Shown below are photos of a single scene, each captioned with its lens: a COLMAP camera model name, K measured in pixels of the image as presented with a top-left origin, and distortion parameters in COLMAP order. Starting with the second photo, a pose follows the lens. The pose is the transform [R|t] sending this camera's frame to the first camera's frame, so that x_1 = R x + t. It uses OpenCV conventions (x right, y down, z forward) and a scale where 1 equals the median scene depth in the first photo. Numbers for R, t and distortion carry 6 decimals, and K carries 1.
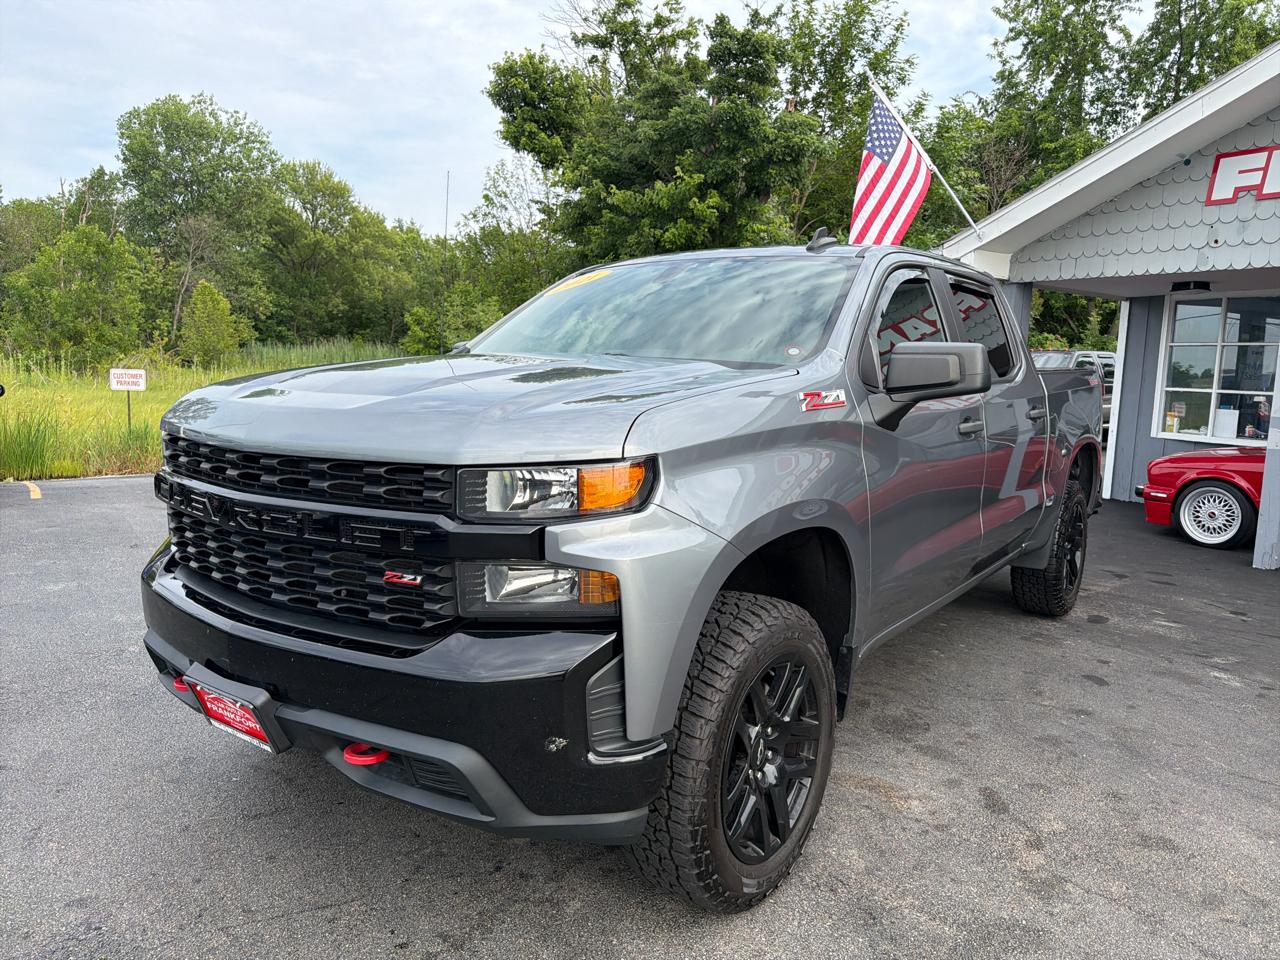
lens RADIAL K [[909.4, 0, 639.4], [0, 909.4, 485.2], [0, 0, 1]] dist [0.020290, -0.025748]
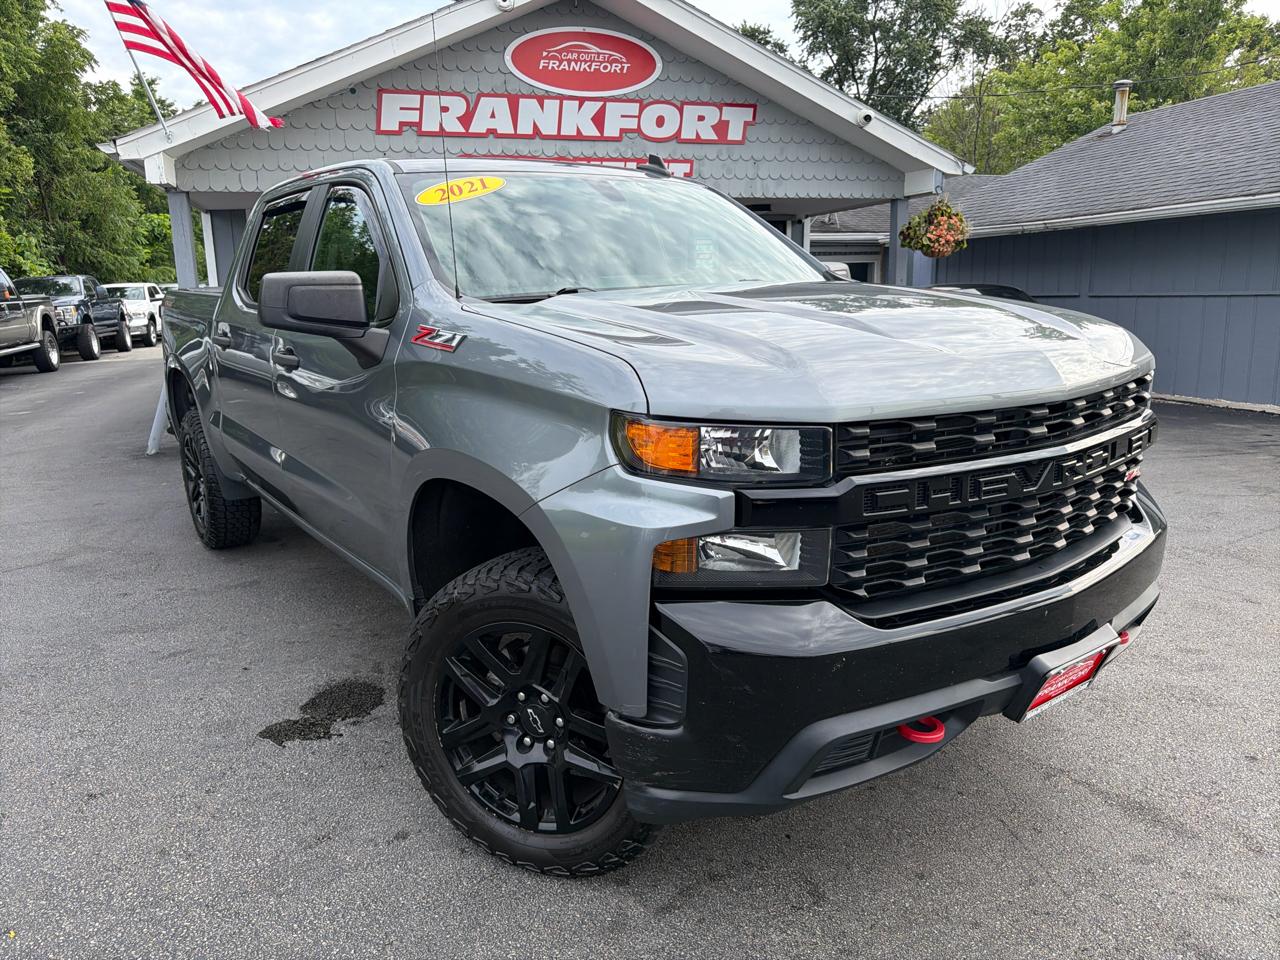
lens RADIAL K [[909.4, 0, 639.4], [0, 909.4, 485.2], [0, 0, 1]] dist [0.020290, -0.025748]
pose [[0.324102, -0.234815, 0.916417, -0.160564], [0.148569, 0.969319, 0.195827, -0.020947], [-0.934283, 0.072684, 0.349044, 0.124088]]
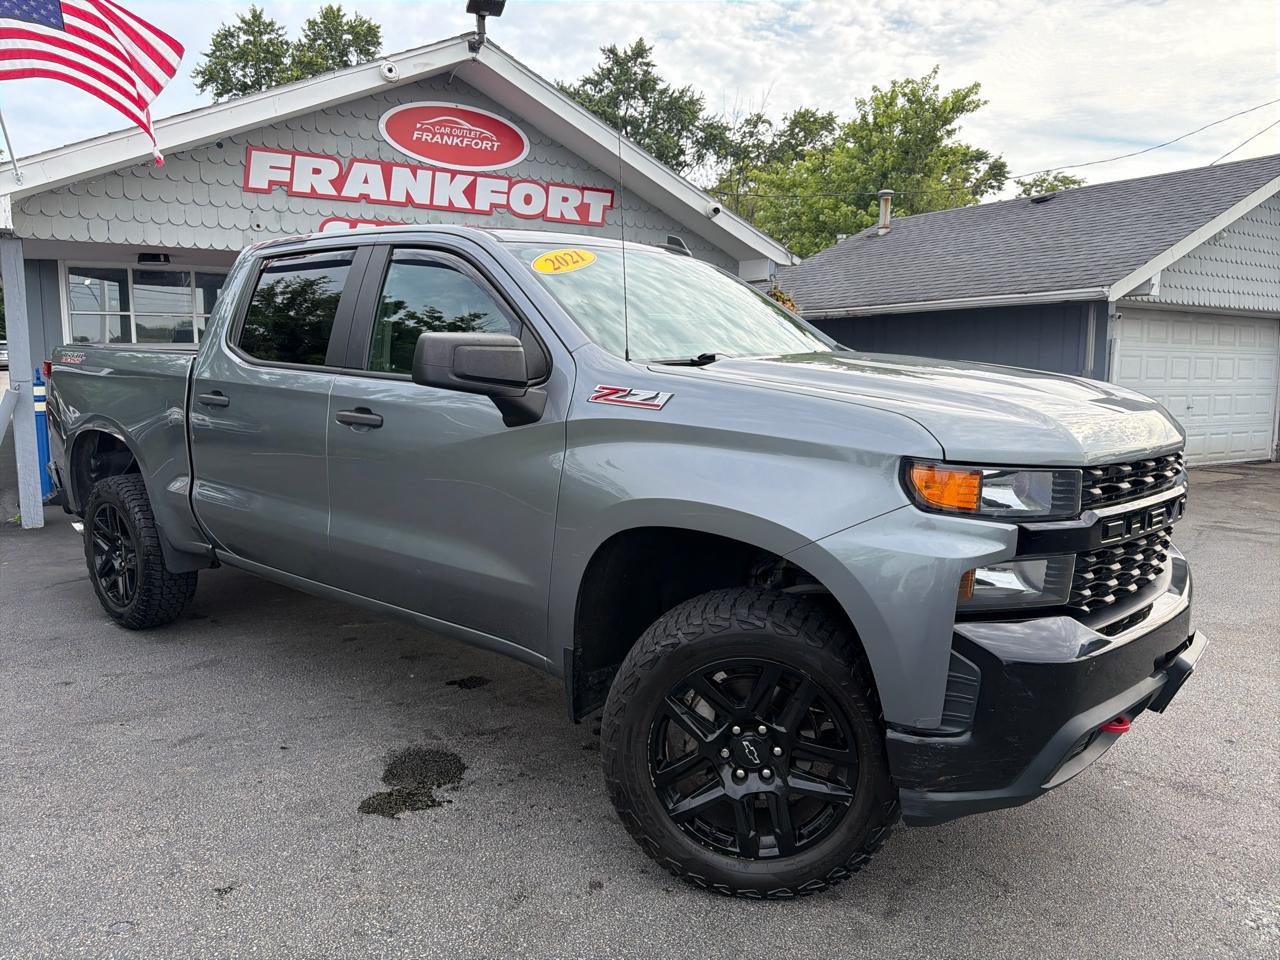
lens RADIAL K [[905.5, 0, 628.5], [0, 905.5, 482.9], [0, 0, 1]] dist [0.116003, -0.244997]
pose [[0.070823, -0.162772, 0.984119, -0.184811], [0.122726, 0.980522, 0.153346, -0.028645], [-0.989910, 0.109917, 0.089420, 0.184021]]
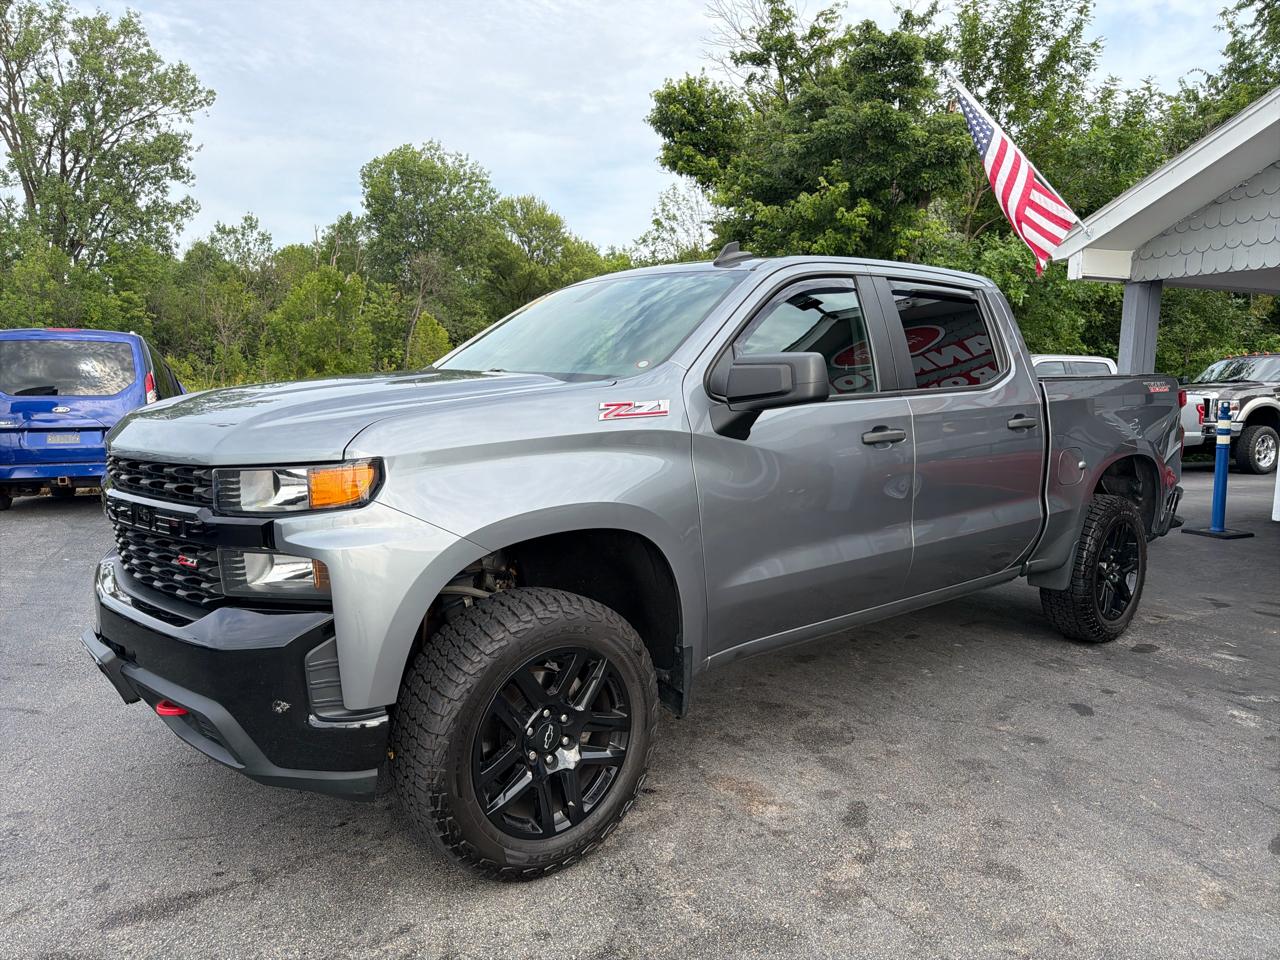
lens RADIAL K [[902.7, 0, 626.0], [0, 902.7, 494.9], [0, 0, 1]] dist [0.038351, -0.032990]
pose [[0.971542, 0.010528, -0.236633, 0.062620], [-0.012428, 0.999901, -0.006538, 0.001723], [0.236540, 0.009293, 0.971577, -0.002569]]
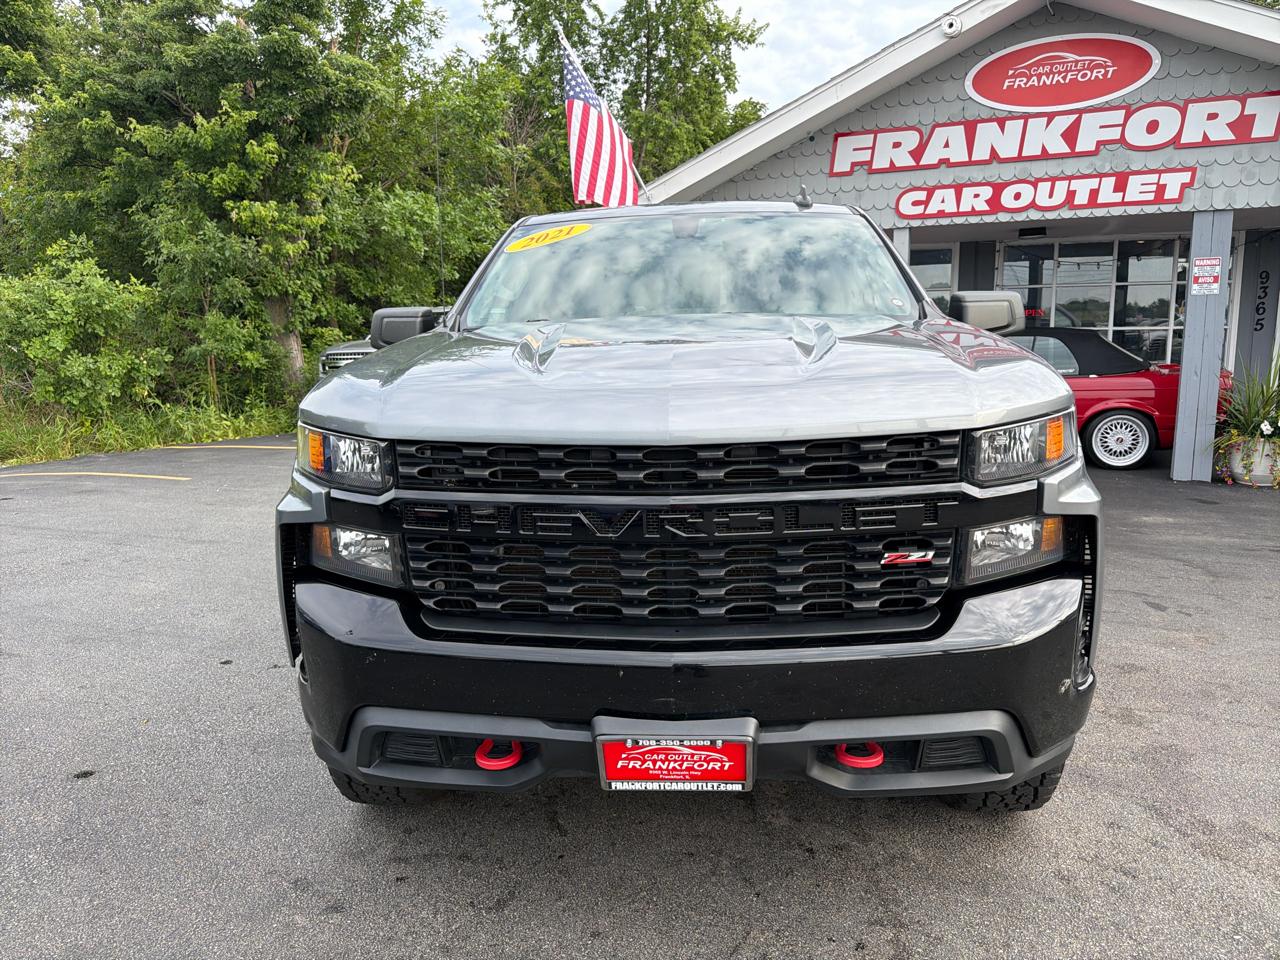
lens RADIAL K [[909.4, 0, 639.4], [0, 909.4, 485.2], [0, 0, 1]] dist [0.020290, -0.025748]
pose [[0.850360, -0.130610, 0.509734, -0.098865], [0.107570, 0.991397, 0.074575, -0.007193], [-0.515089, -0.008583, 0.857094, 0.035623]]
